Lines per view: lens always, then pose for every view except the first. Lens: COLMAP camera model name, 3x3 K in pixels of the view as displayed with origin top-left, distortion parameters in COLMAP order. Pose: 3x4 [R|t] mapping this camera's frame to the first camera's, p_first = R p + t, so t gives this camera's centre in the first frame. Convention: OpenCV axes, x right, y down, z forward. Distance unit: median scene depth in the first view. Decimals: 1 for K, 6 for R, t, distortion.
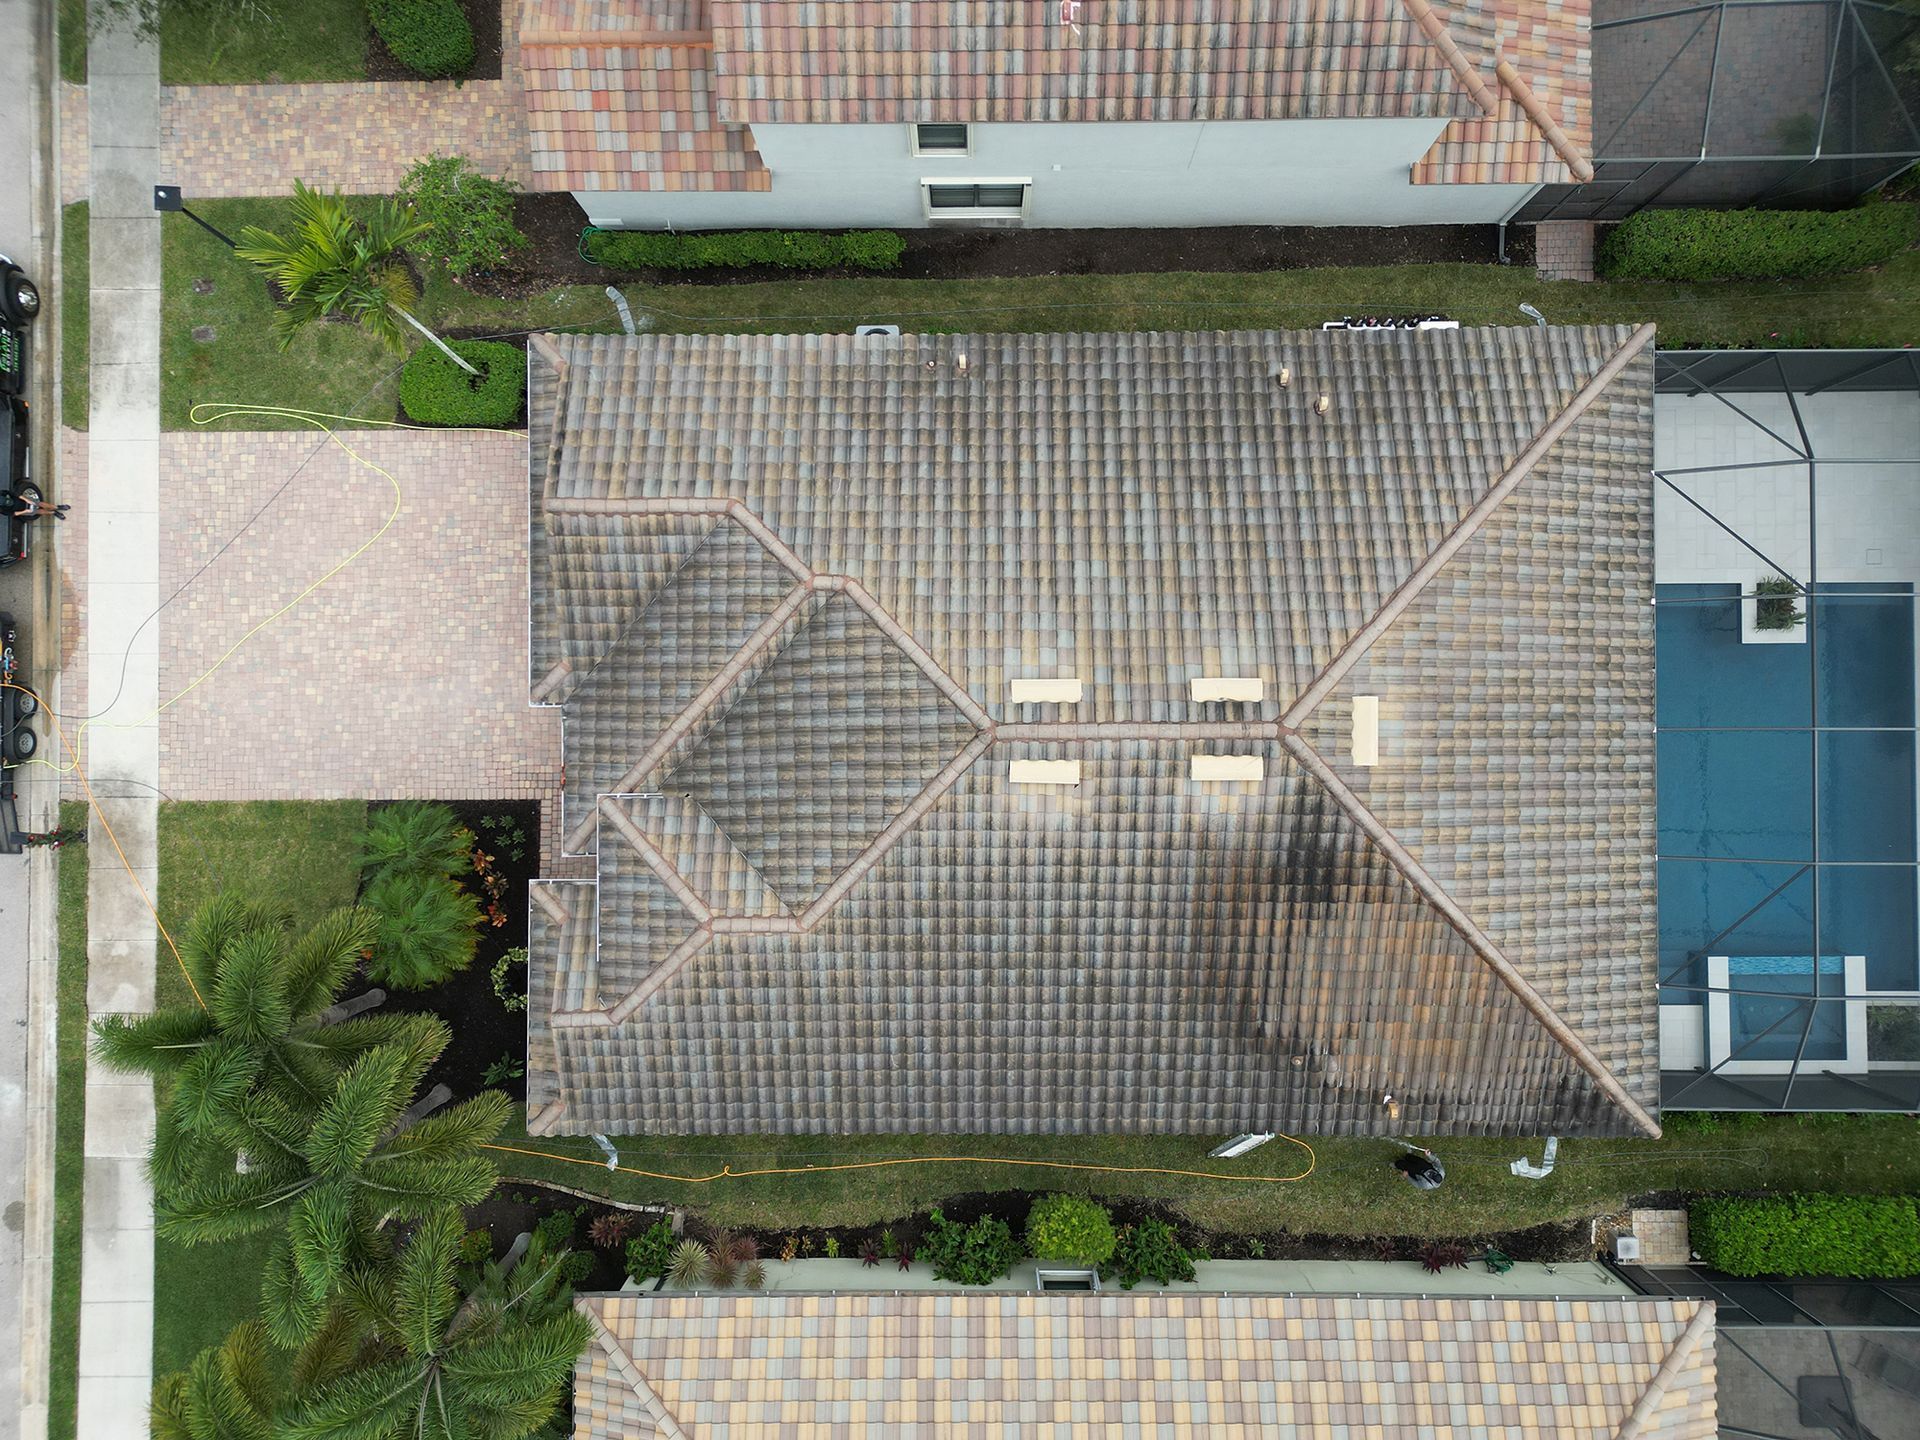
lens RADIAL K [[1404.1, 0, 956.9], [0, 1404.1, 719.4], [0, 0, 1]] dist [0.043164, -0.051311]
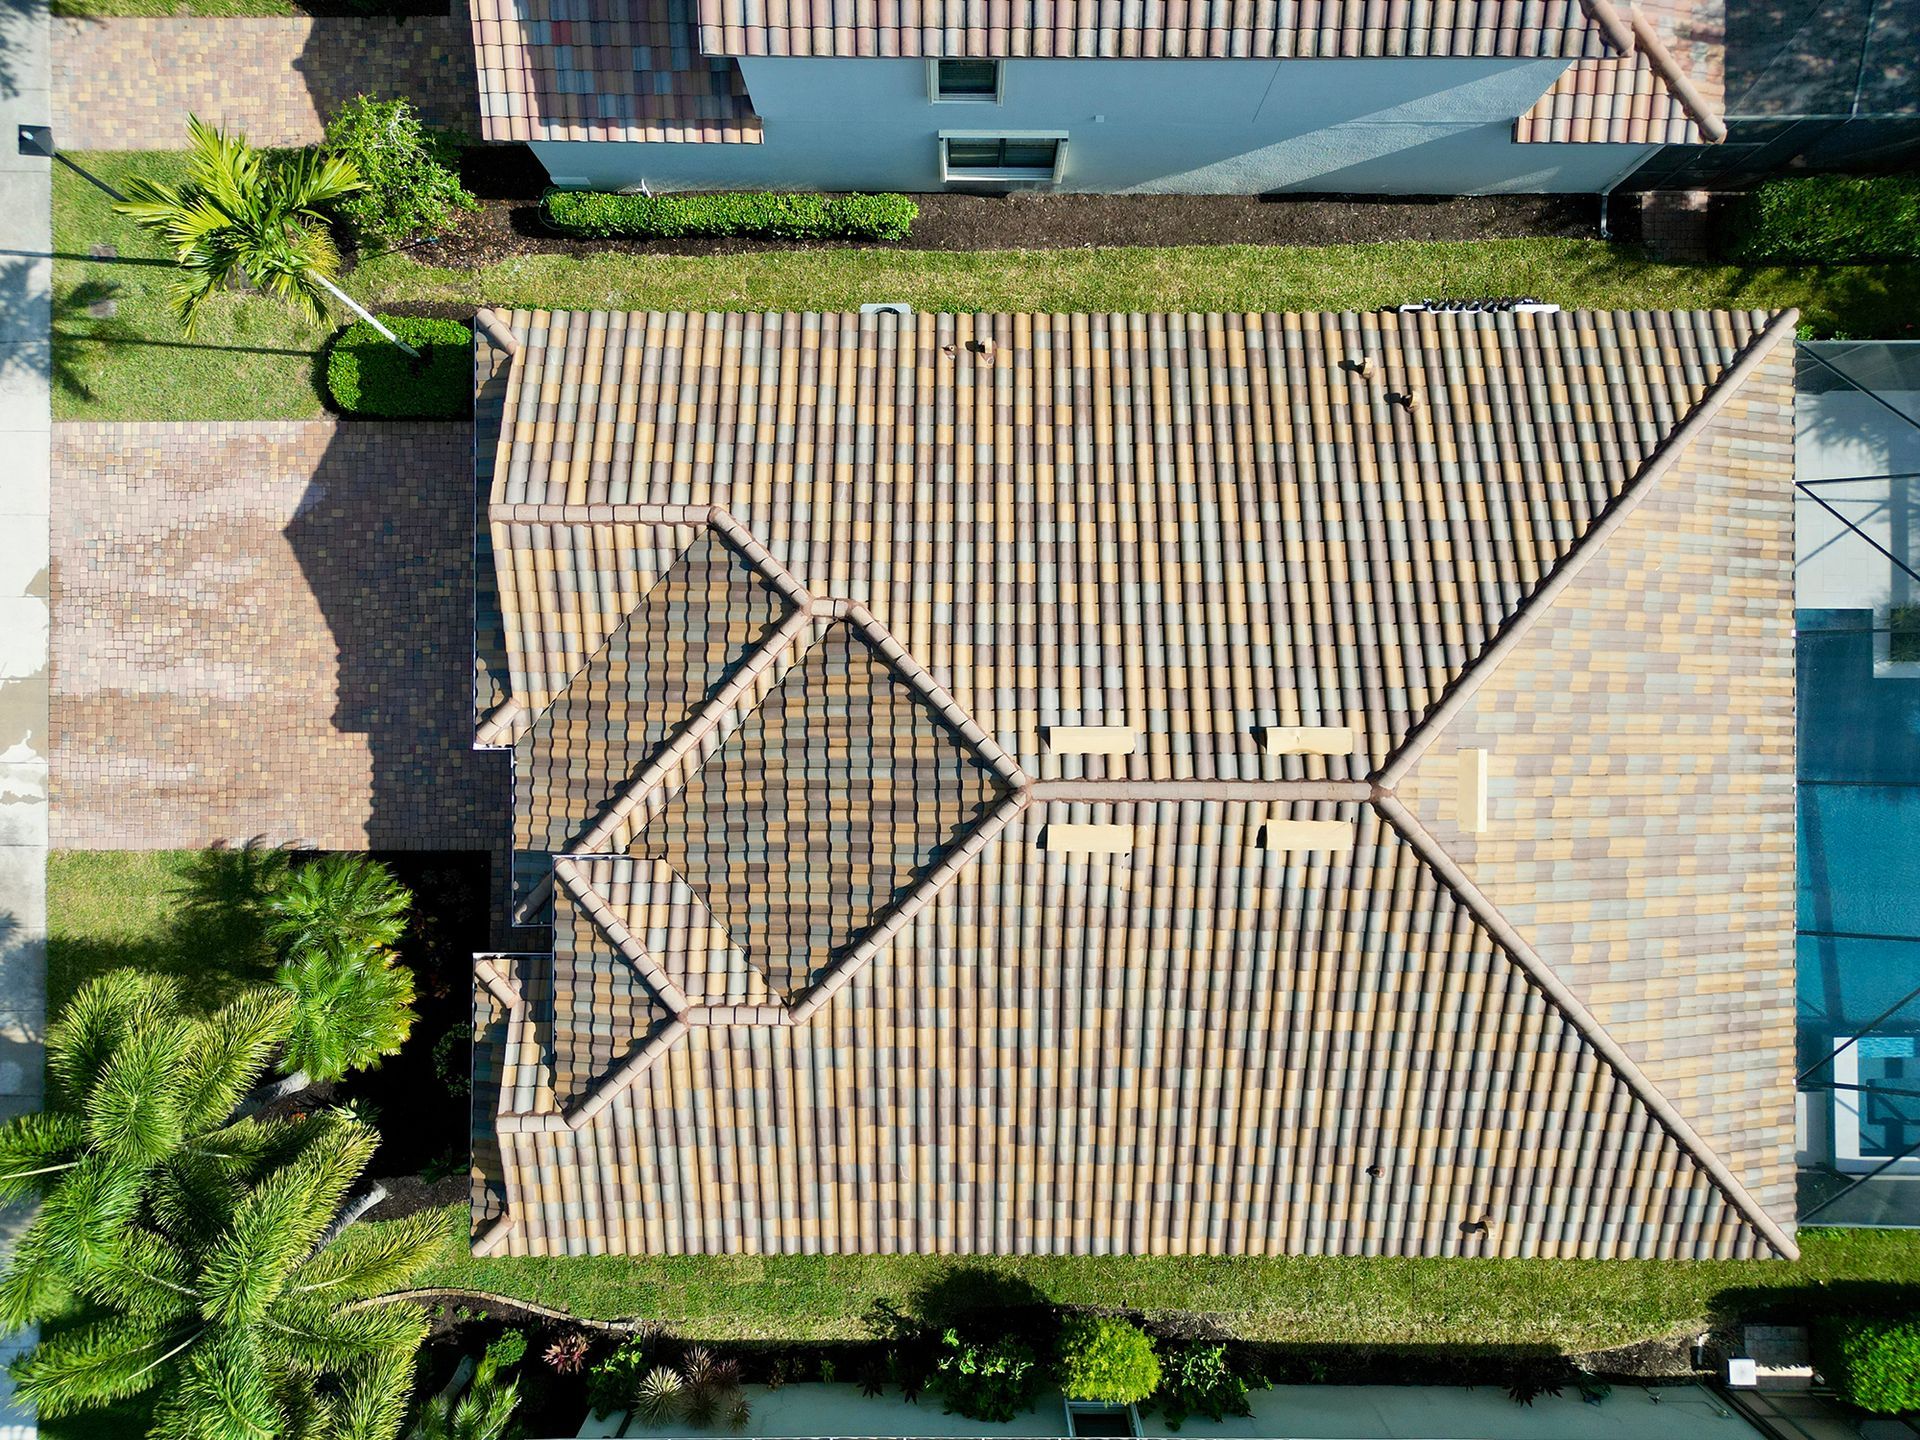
lens RADIAL K [[1404.1, 0, 956.9], [0, 1404.1, 719.4], [0, 0, 1]] dist [0.043164, -0.051311]
pose [[0.999877, 0.004919, 0.014891, -0.024686], [-0.005007, 0.999970, 0.005870, -0.031461], [-0.014861, -0.005943, 0.999872, 0.138810]]
